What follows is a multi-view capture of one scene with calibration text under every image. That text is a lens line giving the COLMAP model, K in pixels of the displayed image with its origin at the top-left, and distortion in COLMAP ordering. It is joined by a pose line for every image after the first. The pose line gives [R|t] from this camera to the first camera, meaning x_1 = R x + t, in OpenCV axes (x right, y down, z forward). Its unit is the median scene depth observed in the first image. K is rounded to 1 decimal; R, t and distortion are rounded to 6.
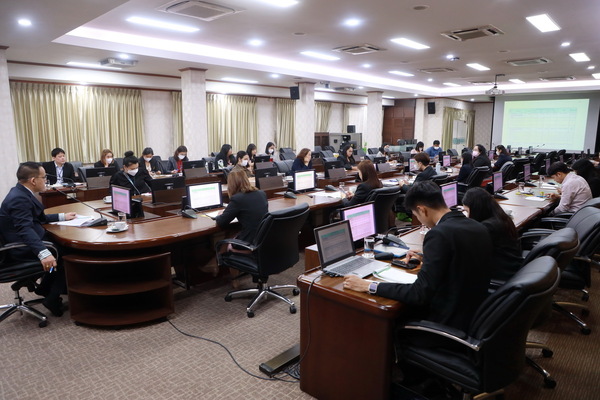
lens RADIAL K [[406.7, 0, 301.5], [0, 406.7, 199.1], [0, 0, 1]] dist [-0.041757, 0.005536]
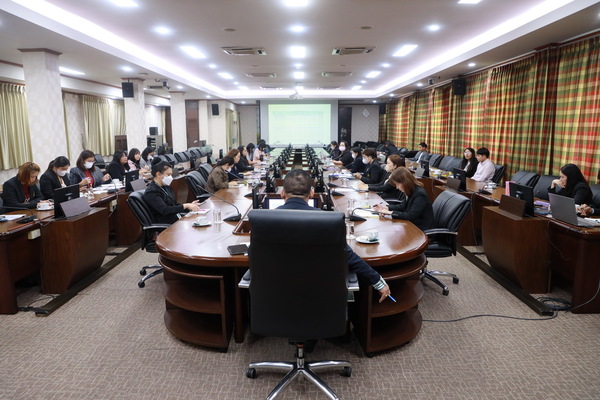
lens RADIAL K [[406.7, 0, 299.7], [0, 406.7, 198.6], [0, 0, 1]] dist [-0.041757, 0.005536]
pose [[0.740436, -0.120391, 0.661257, -0.260246], [0.122988, 0.991485, 0.042798, -0.016972], [-0.660779, 0.049637, 0.748937, 0.093979]]
